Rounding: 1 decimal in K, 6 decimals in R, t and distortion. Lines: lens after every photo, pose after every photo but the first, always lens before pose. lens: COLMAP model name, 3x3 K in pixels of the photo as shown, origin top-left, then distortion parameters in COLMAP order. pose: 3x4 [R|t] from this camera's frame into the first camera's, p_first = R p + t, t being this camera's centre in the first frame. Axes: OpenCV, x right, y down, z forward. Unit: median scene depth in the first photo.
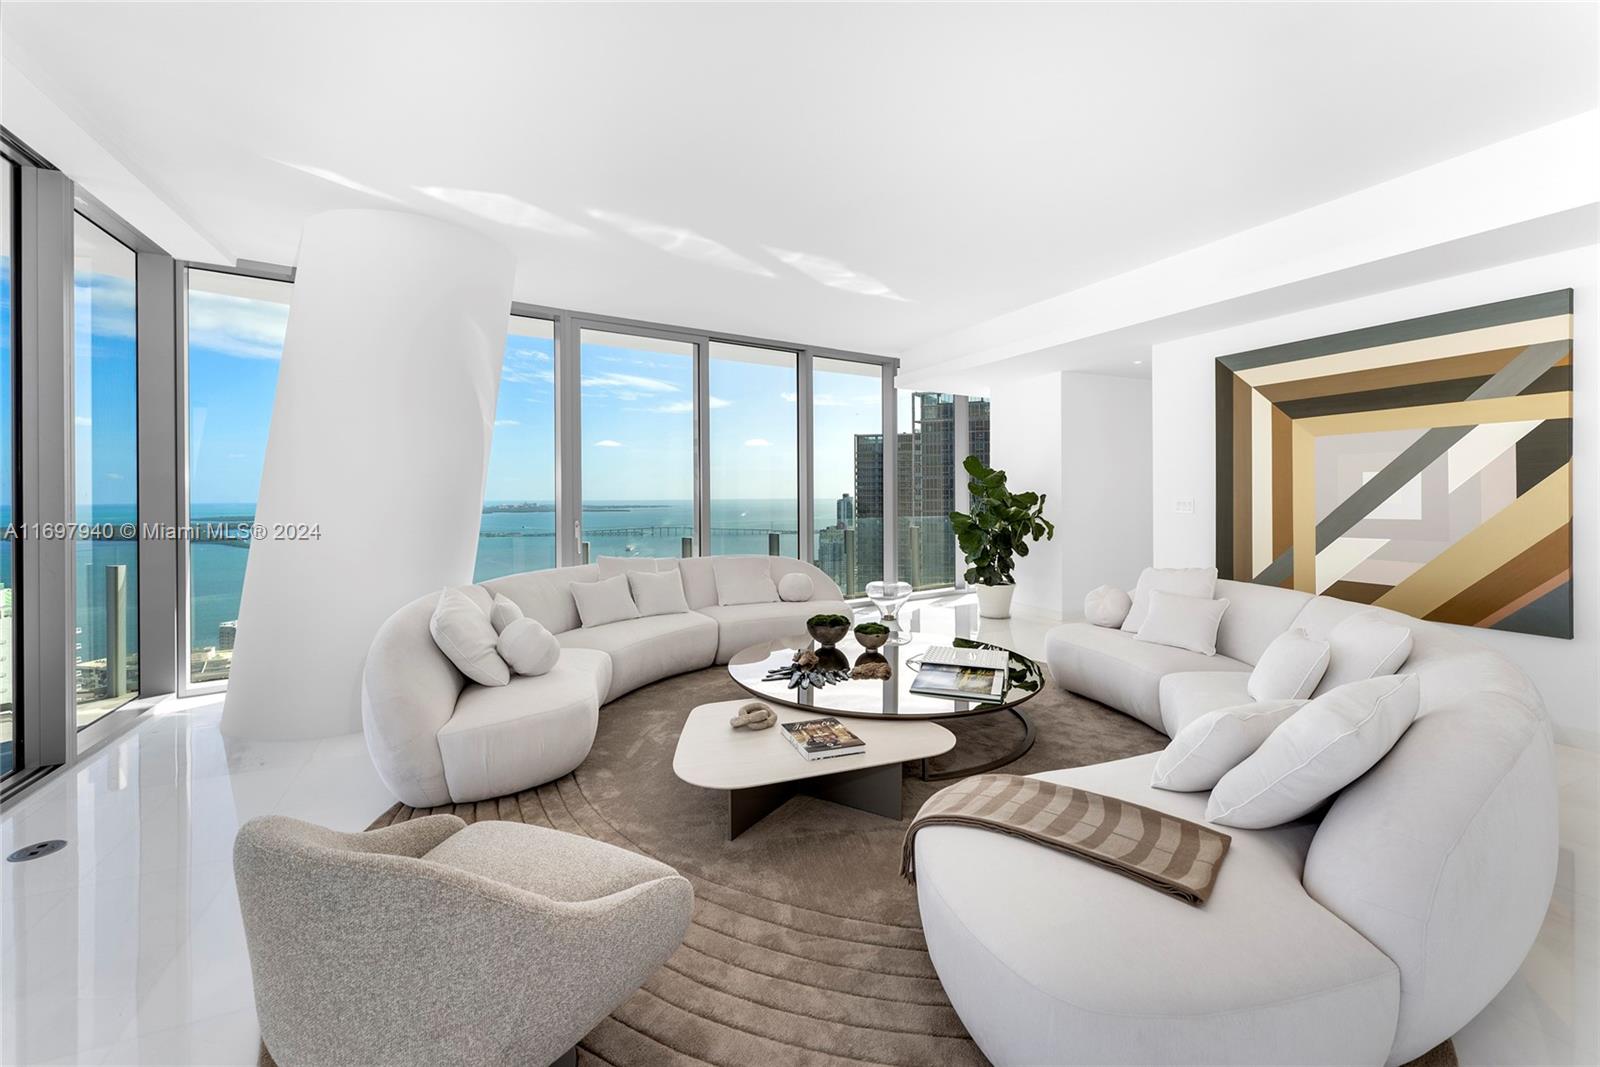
lens RADIAL K [[652.0, 0, 798.2], [0, 652.0, 499.5], [0, 0, 1]] dist [0.001062, 0.000132]
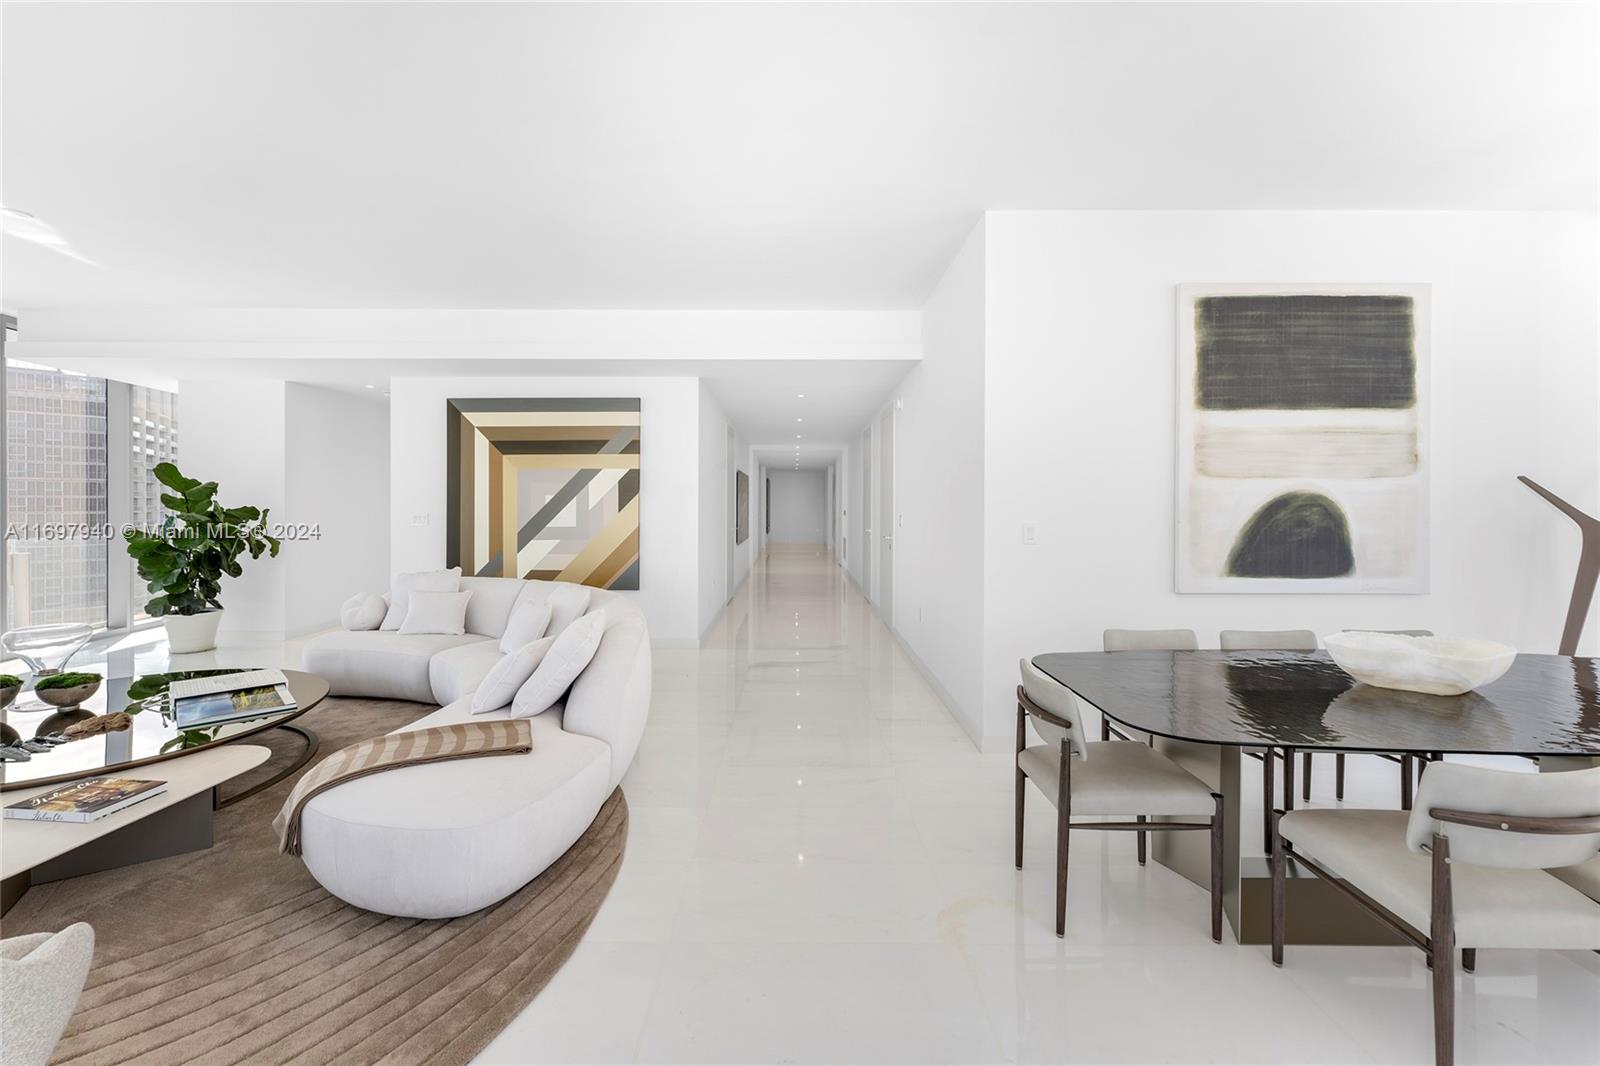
lens RADIAL K [[652.0, 0, 798.2], [0, 652.0, 499.0], [0, 0, 1]] dist [0.001062, 0.000132]
pose [[0.416115, 0.015705, 0.909176, -0.243154], [0.000335, 0.999848, -0.017425, -0.008026], [-0.909312, 0.007555, 0.416047, -0.136215]]
